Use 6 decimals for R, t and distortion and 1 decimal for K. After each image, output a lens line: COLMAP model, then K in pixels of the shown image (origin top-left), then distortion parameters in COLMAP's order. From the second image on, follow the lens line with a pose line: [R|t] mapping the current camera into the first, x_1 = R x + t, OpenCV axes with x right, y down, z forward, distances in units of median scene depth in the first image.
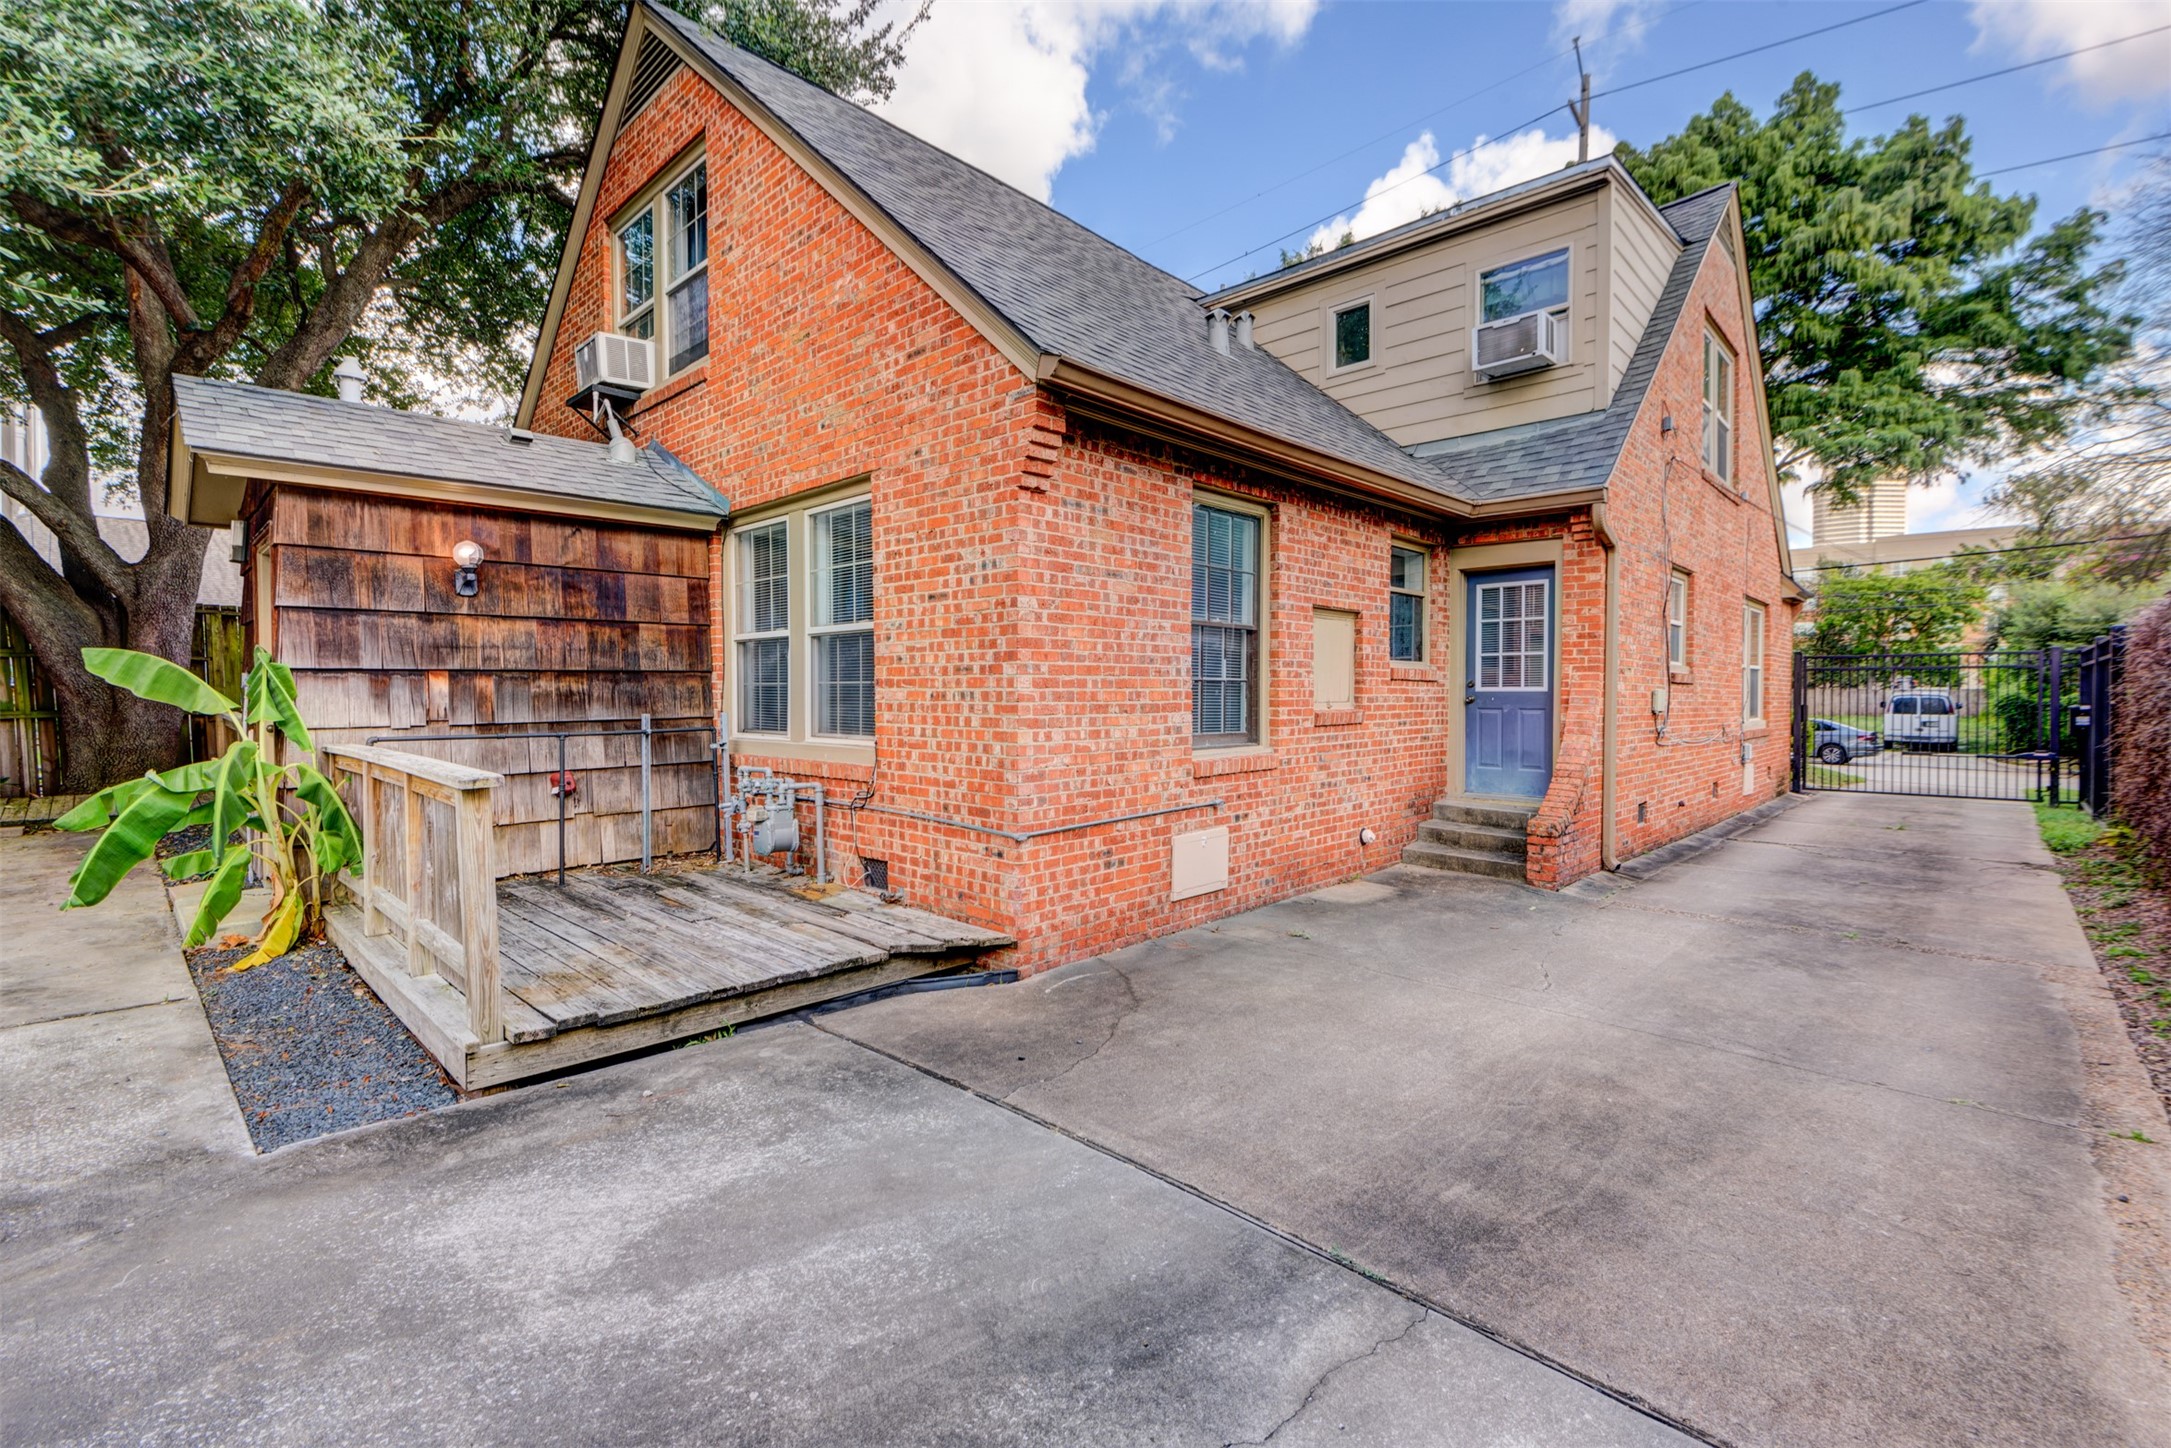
lens RADIAL K [[1007.3, 0, 1079.4], [0, 1007.3, 718.9], [0, 0, 1]] dist [-0.000271, -0.000883]
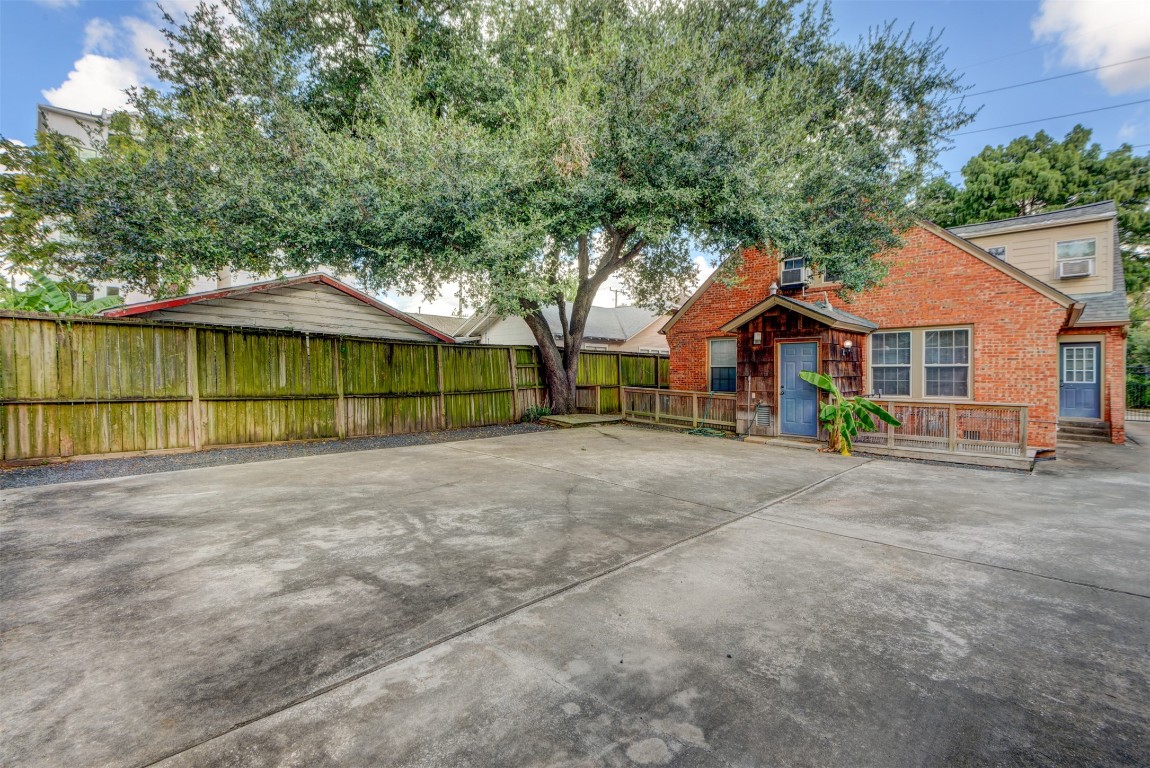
lens RADIAL K [[533.6, 0, 578.0], [0, 533.6, 383.5], [0, 0, 1]] dist [-0.000271, -0.000883]
pose [[0.999955, 0.004037, 0.008535, -1.084960], [-0.003956, 0.999947, -0.009516, -0.004088], [-0.008573, 0.009482, 0.999918, -0.589206]]
